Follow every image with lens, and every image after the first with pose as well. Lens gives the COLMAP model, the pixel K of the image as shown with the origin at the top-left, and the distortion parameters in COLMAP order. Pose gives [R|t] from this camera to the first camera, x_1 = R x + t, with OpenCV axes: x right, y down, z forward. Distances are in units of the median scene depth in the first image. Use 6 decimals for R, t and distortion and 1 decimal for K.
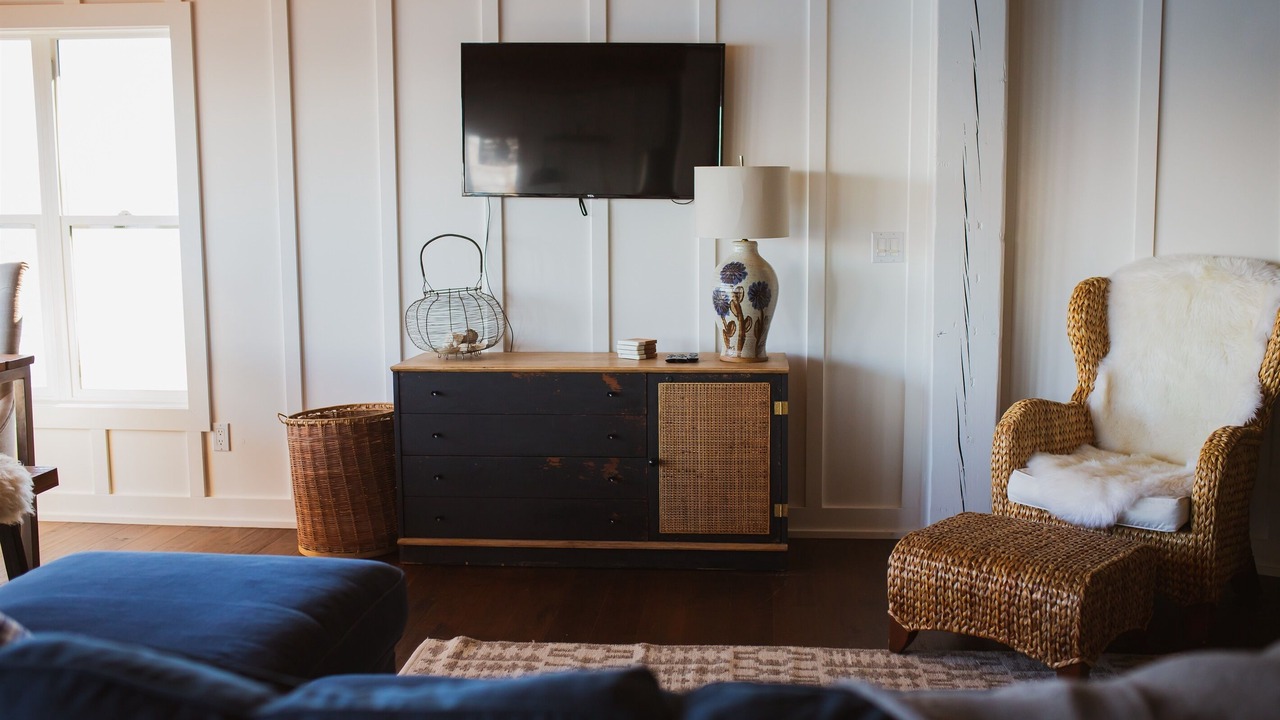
lens RADIAL K [[1229.7, 0, 640.0], [0, 1229.7, 360.0], [0, 0, 1]] dist [-0.055417, 0.087875]
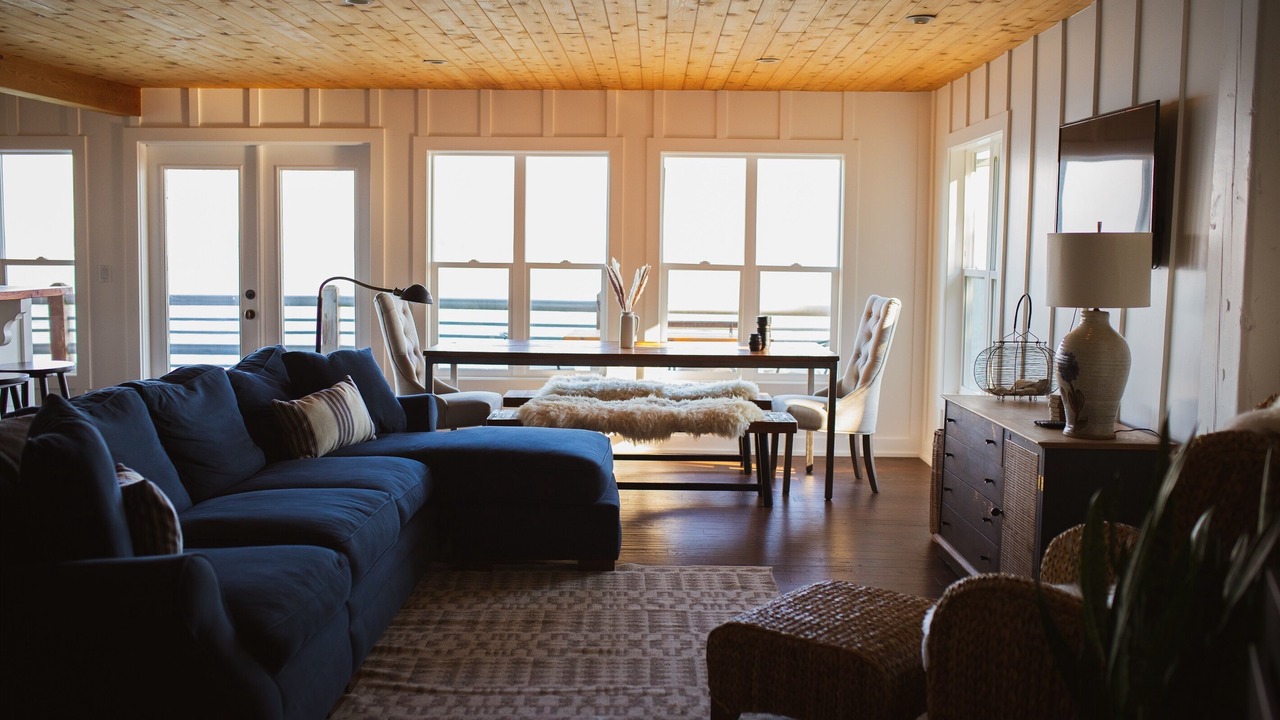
lens RADIAL K [[1229.7, 0, 640.0], [0, 1229.7, 360.0], [0, 0, 1]] dist [-0.055417, 0.087875]
pose [[0.070800, 0.093721, -0.993078, 1.273209], [-0.148958, 0.985406, 0.082377, -0.107975], [0.986306, 0.142094, 0.083727, 0.742560]]
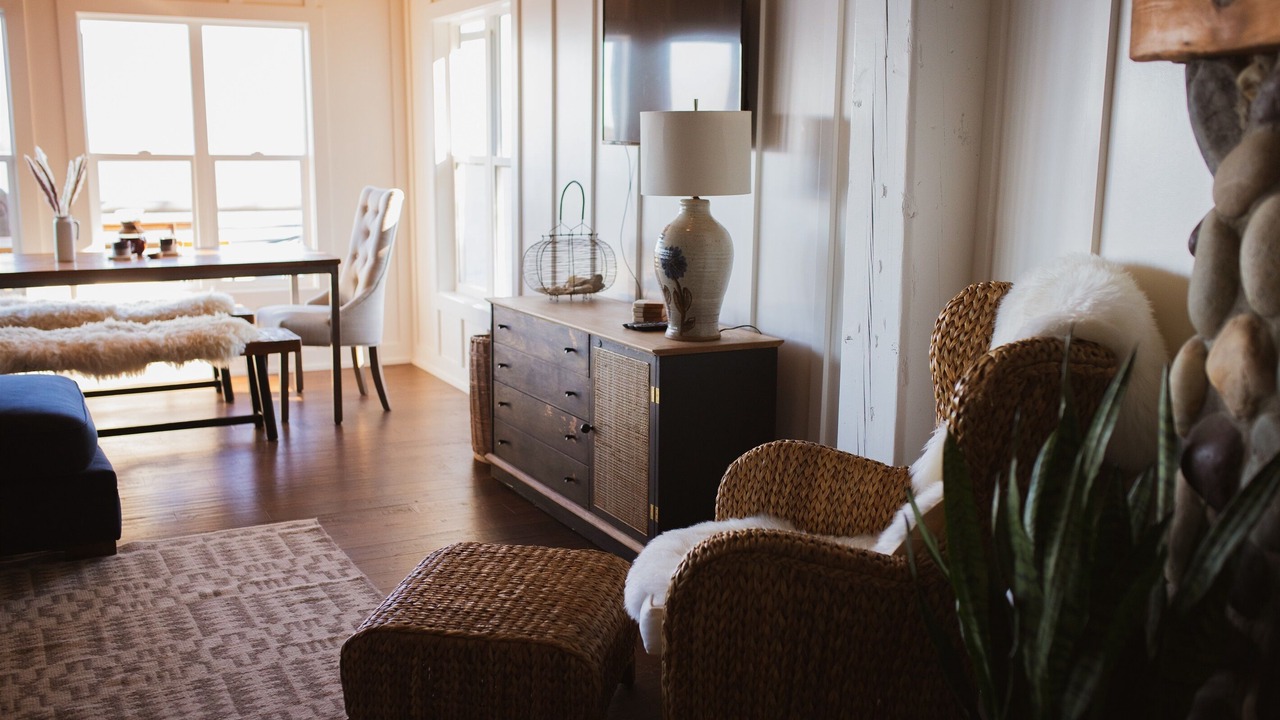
lens RADIAL K [[1229.7, 0, 640.0], [0, 1229.7, 360.0], [0, 0, 1]] dist [-0.055417, 0.087875]
pose [[0.535795, 0.154825, -0.830032, 1.005341], [-0.125287, 0.986741, 0.103181, -0.088686], [0.835001, 0.048709, 0.548088, 0.646974]]
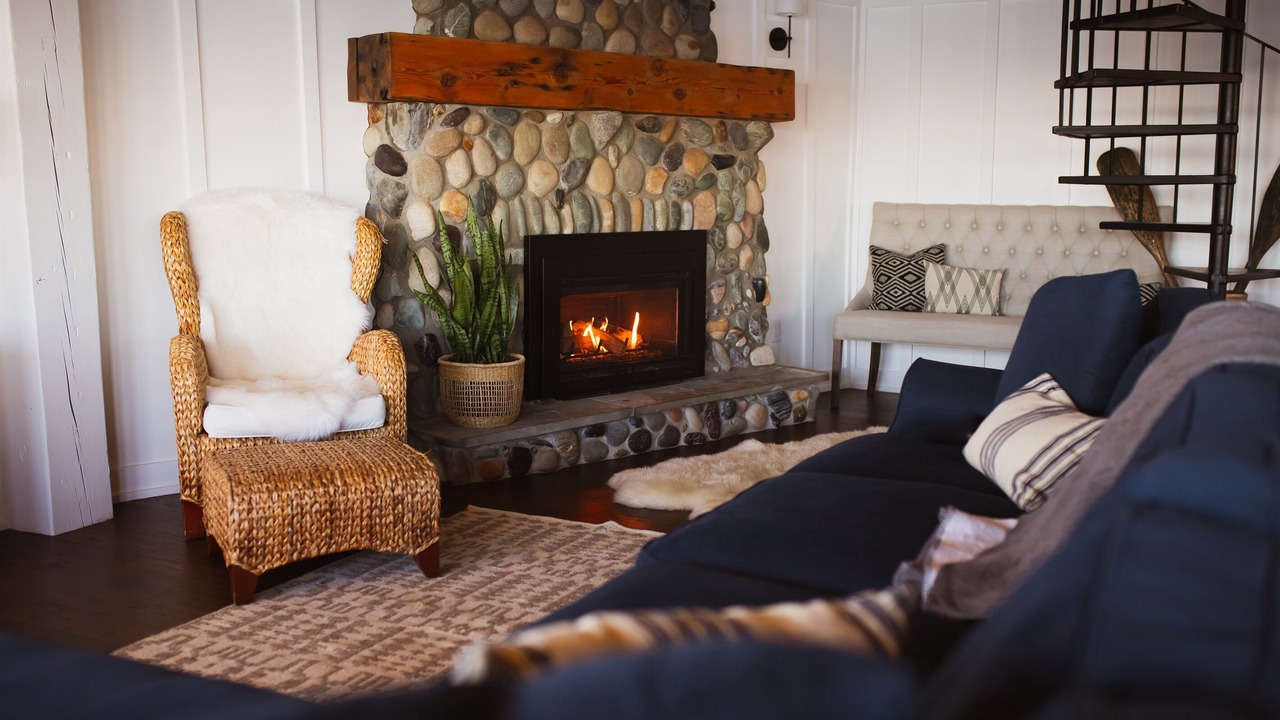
lens RADIAL K [[1229.7, 0, 640.0], [0, 1229.7, 360.0], [0, 0, 1]] dist [-0.055417, 0.087875]
pose [[0.352457, -0.117713, 0.928395, -0.534763], [0.114619, 0.990018, 0.082012, 0.016638], [-0.928782, 0.077506, 0.362431, 0.387250]]
